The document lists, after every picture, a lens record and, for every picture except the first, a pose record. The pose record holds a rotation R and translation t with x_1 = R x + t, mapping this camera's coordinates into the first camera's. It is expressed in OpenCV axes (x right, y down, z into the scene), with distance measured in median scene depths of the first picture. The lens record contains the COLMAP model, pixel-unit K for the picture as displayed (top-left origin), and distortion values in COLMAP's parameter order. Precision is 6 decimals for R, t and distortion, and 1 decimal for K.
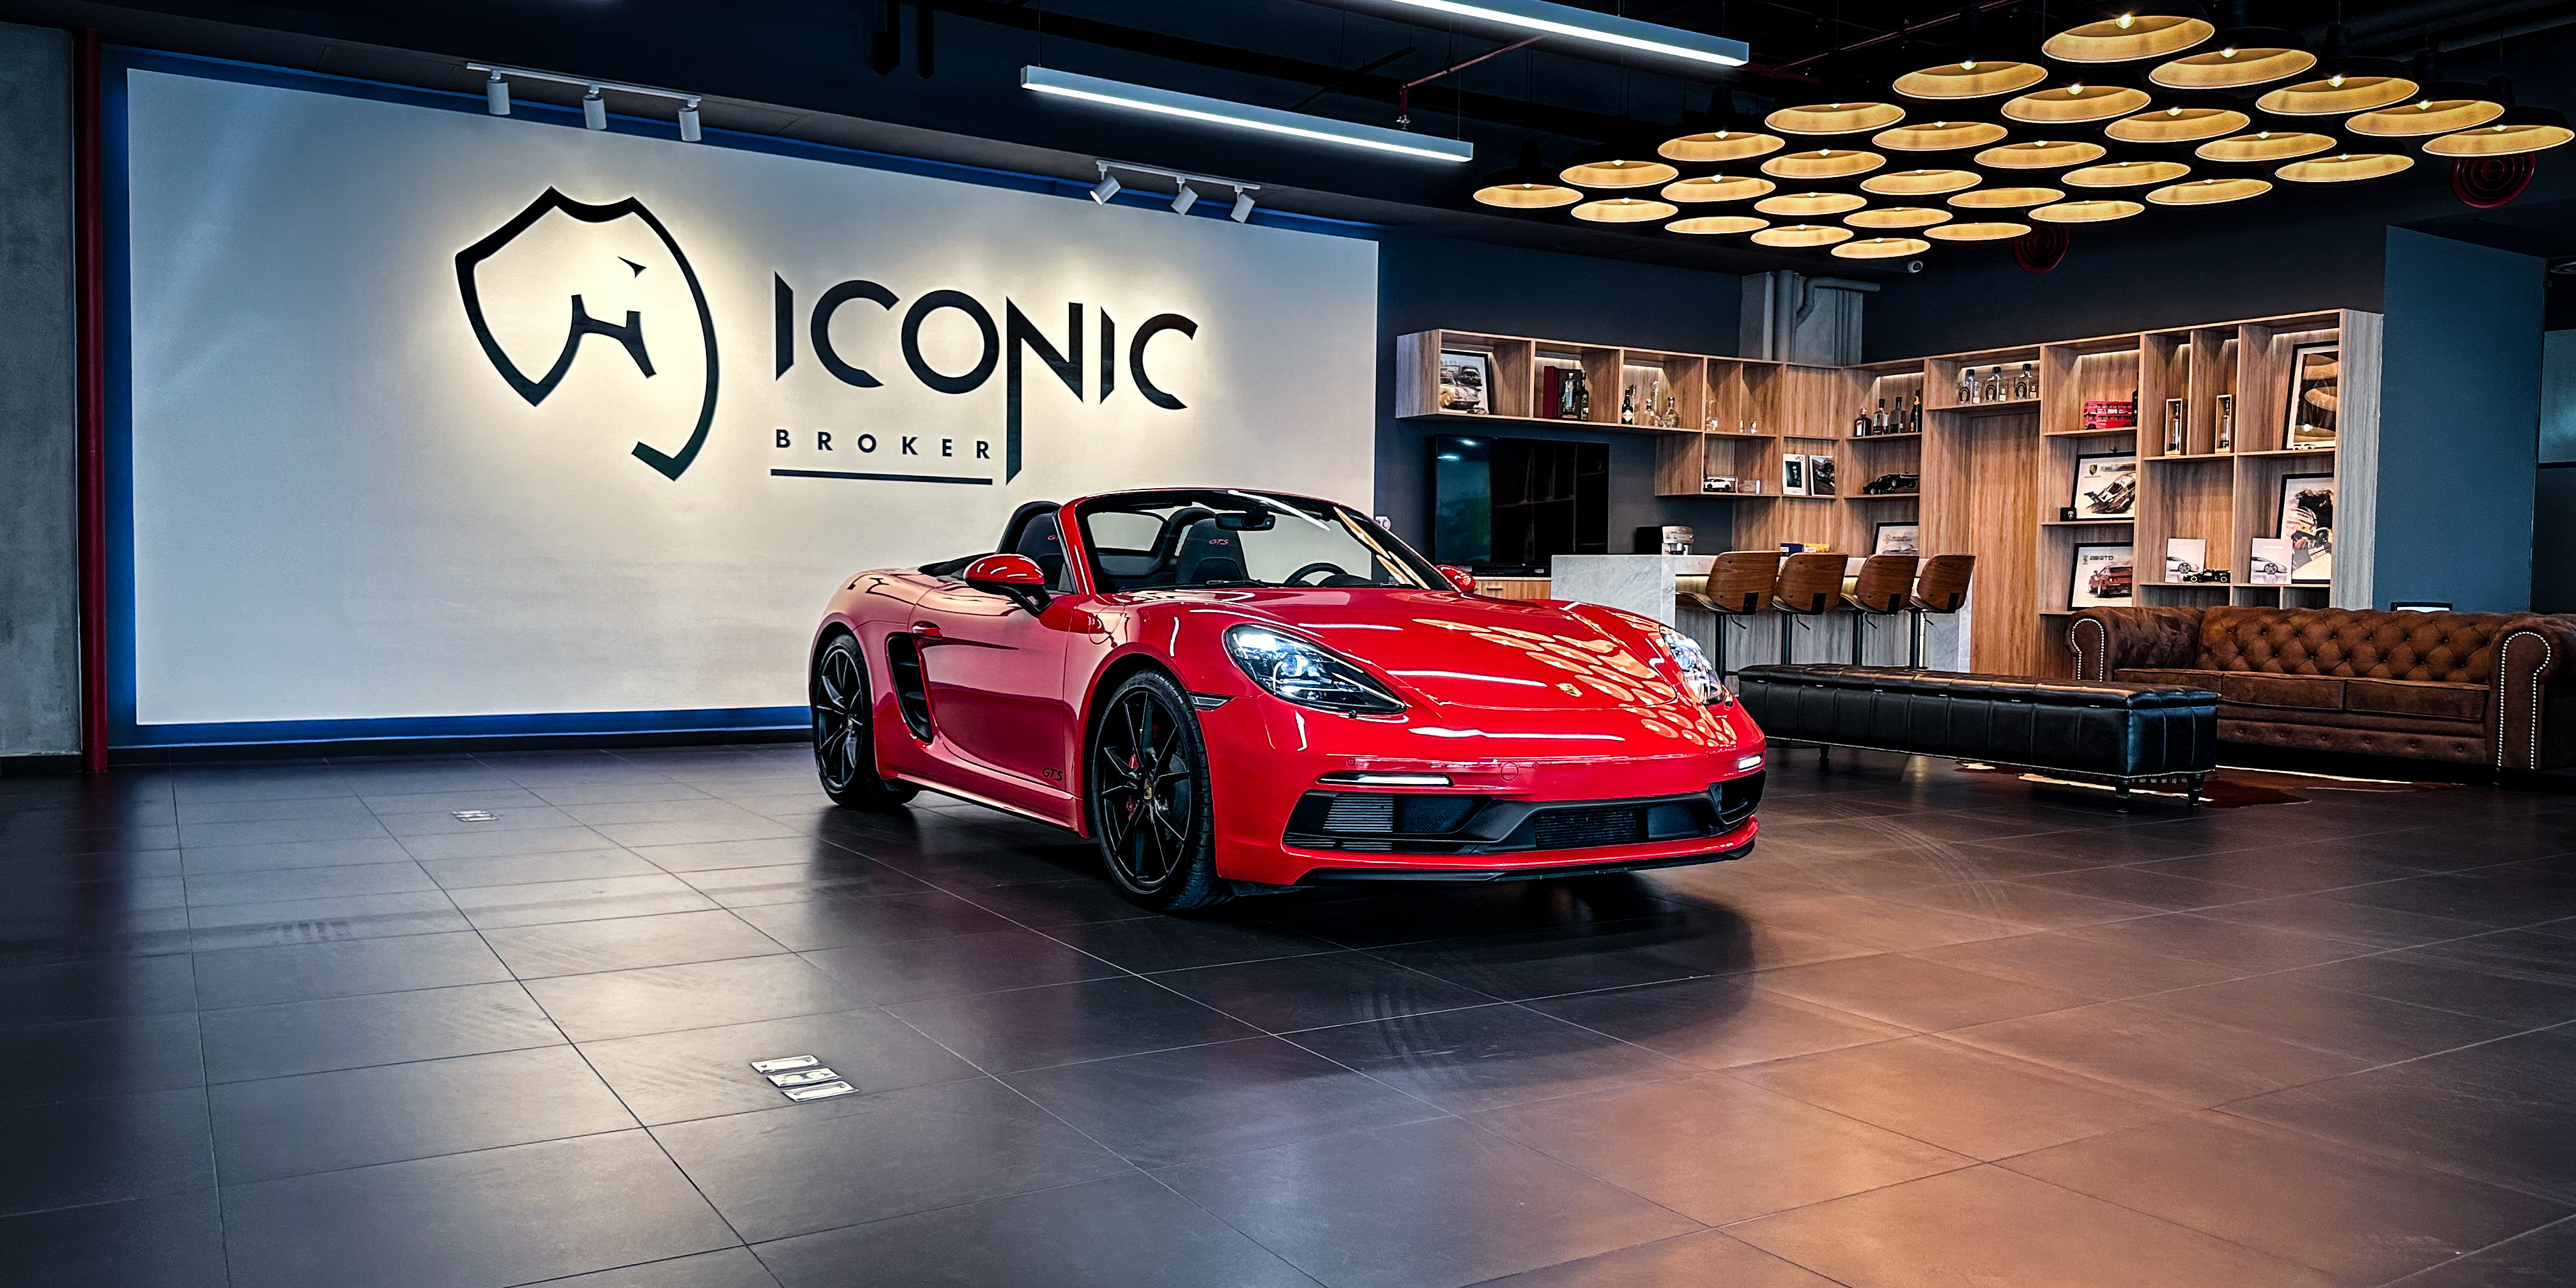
lens RADIAL K [[1814.3, 0, 1293.6], [0, 1814.3, 608.2], [0, 0, 1]] dist [0.187308, -0.360547]
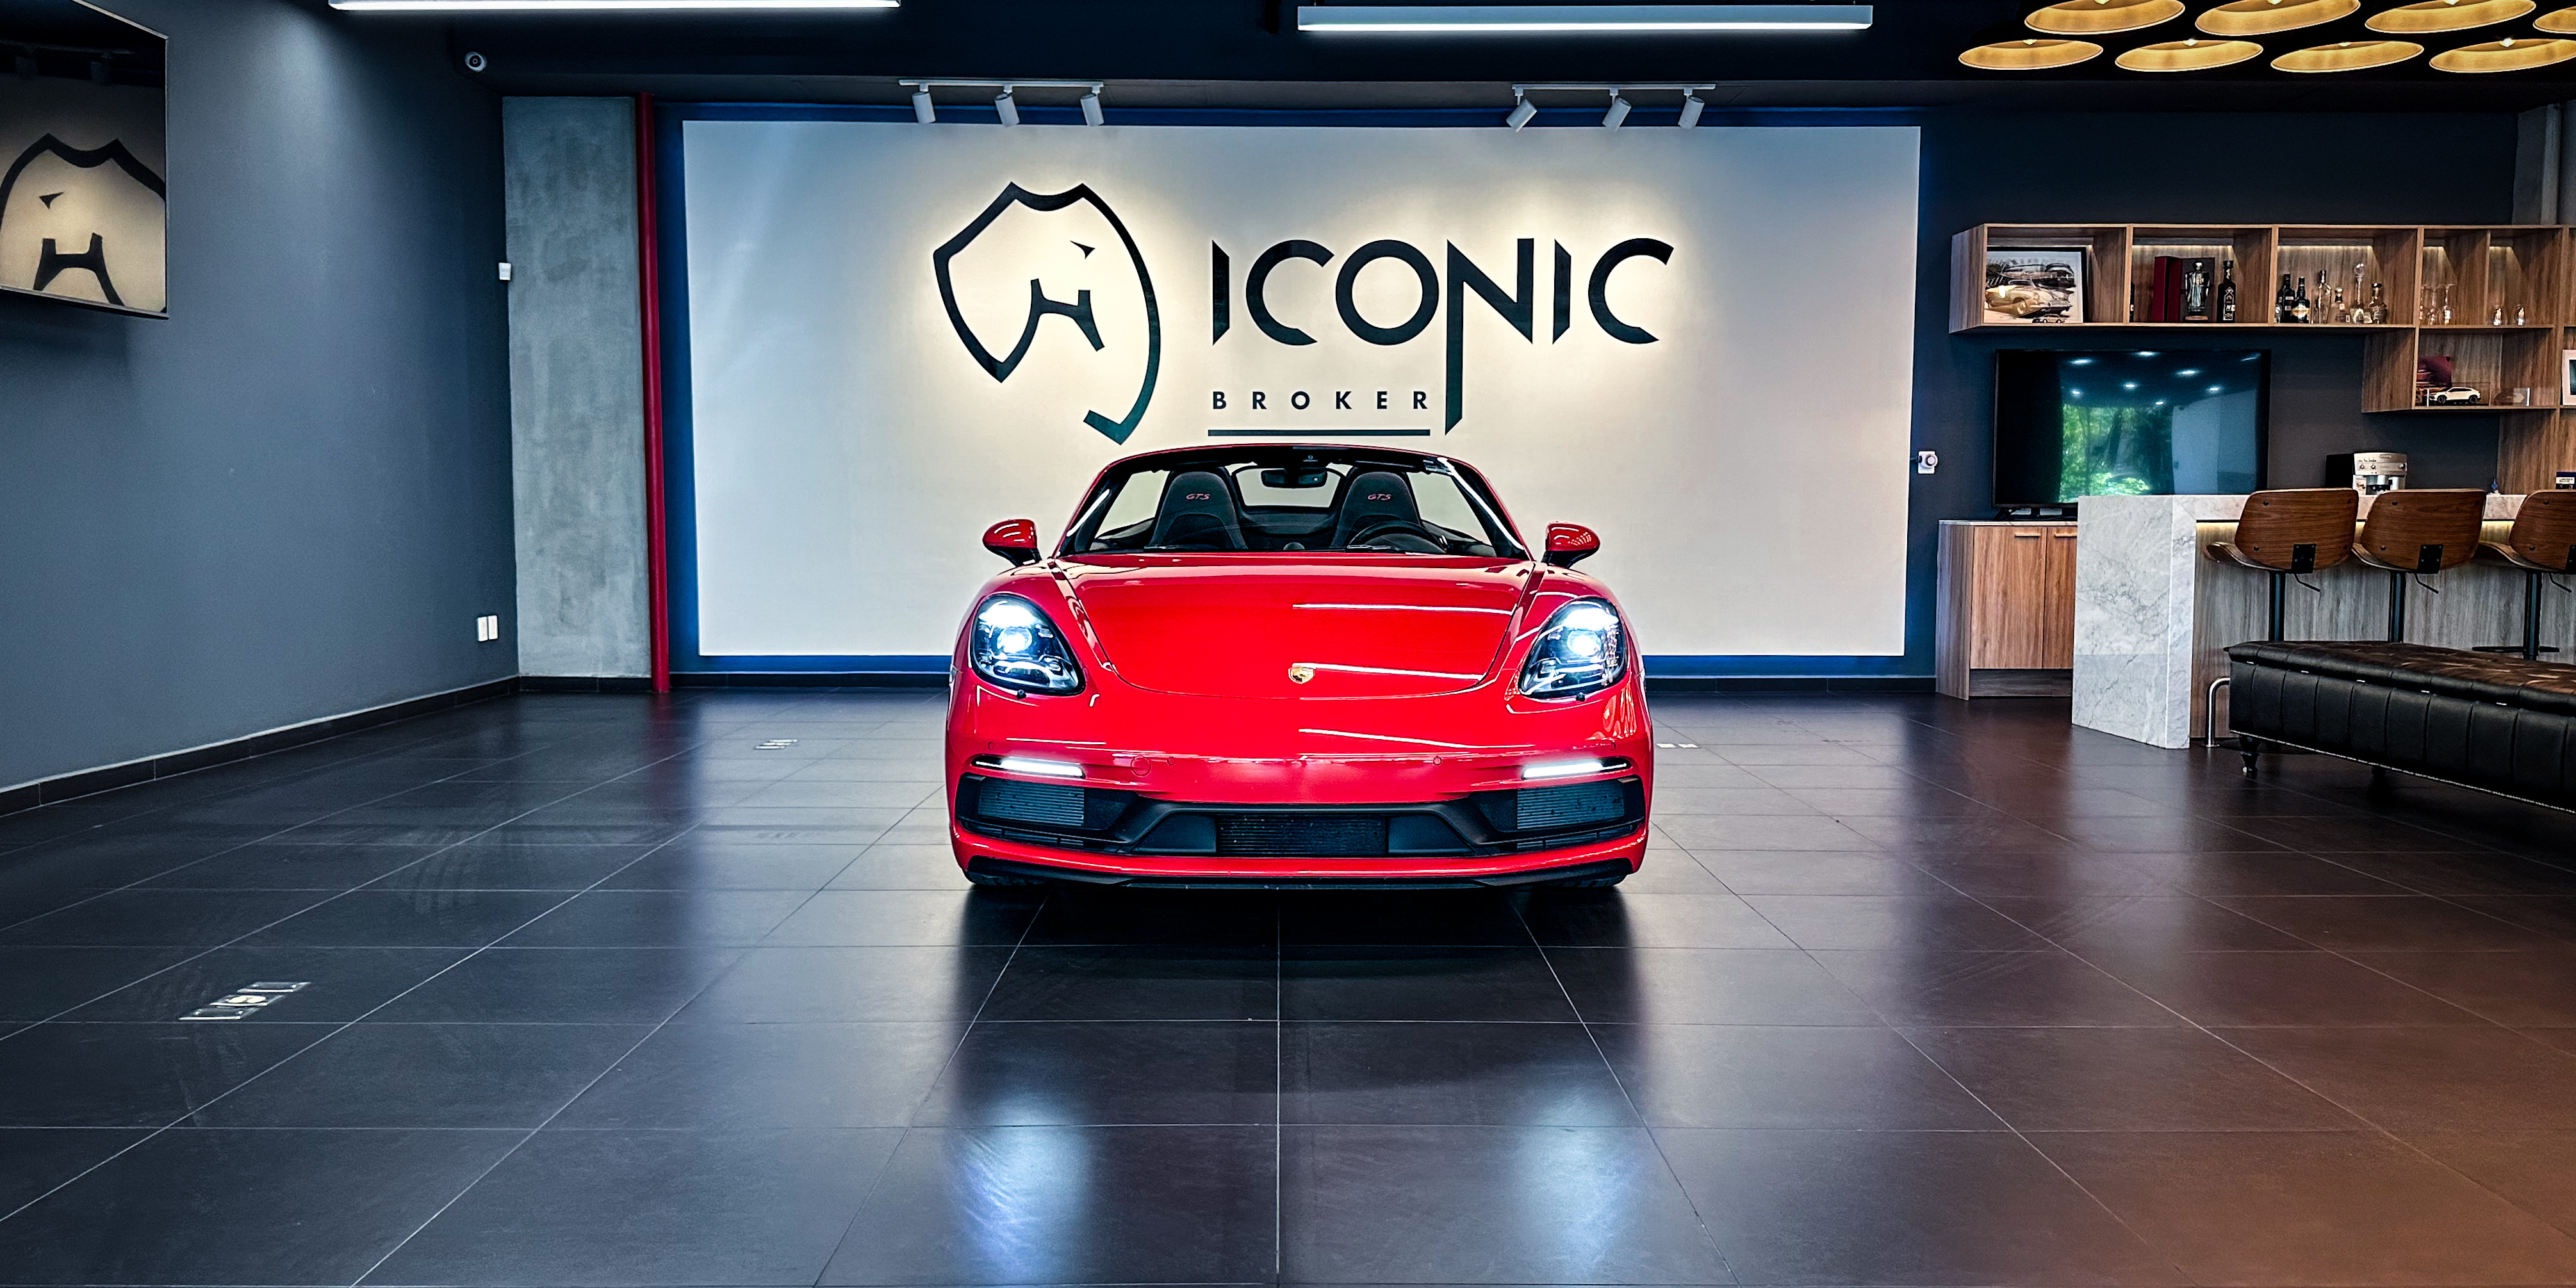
lens RADIAL K [[1803.7, 0, 1288.0], [0, 1803.7, 644.0], [0, 0, 1]] dist [0.106806, -0.154325]
pose [[0.848408, 0.027033, -0.528652, 0.289039], [0.000570, 0.998648, 0.051983, -0.006520], [0.529343, -0.044404, 0.847245, 0.133924]]
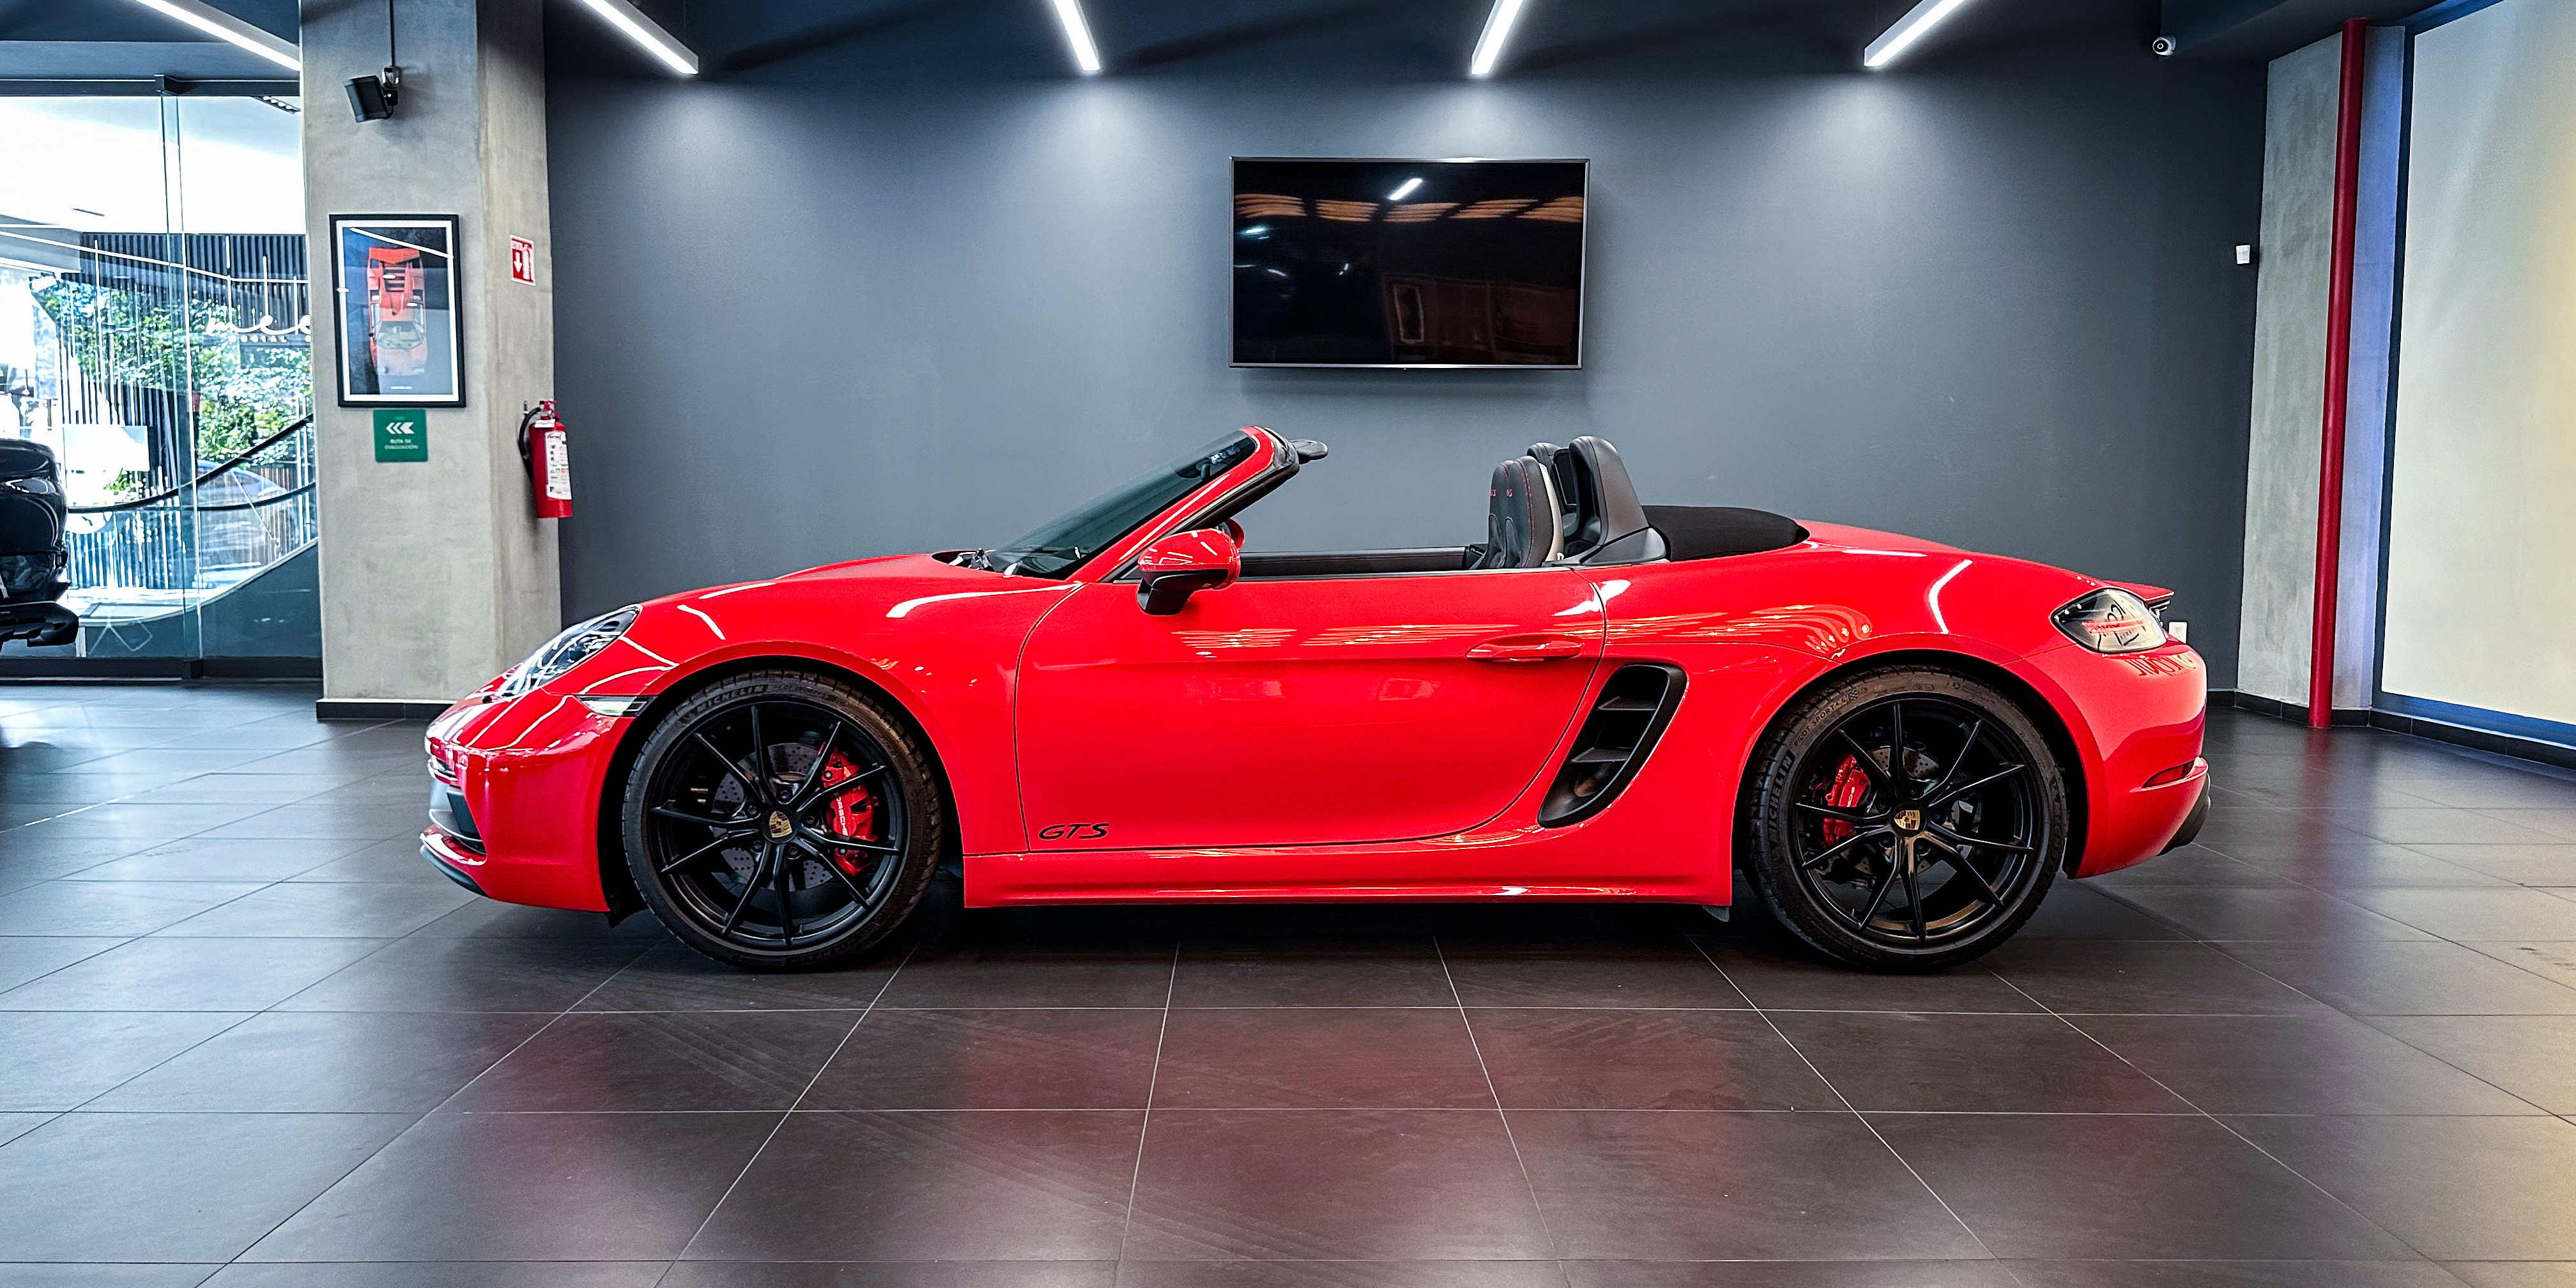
lens RADIAL K [[1804.0, 0, 1288.0], [0, 1804.0, 644.0], [0, 0, 1]] dist [0.106806, -0.154325]
pose [[-0.522973, 0.053966, -0.850639, 0.441233], [-0.026985, 0.996445, 0.079806, -0.022003], [0.851922, 0.064691, -0.519658, 0.821116]]
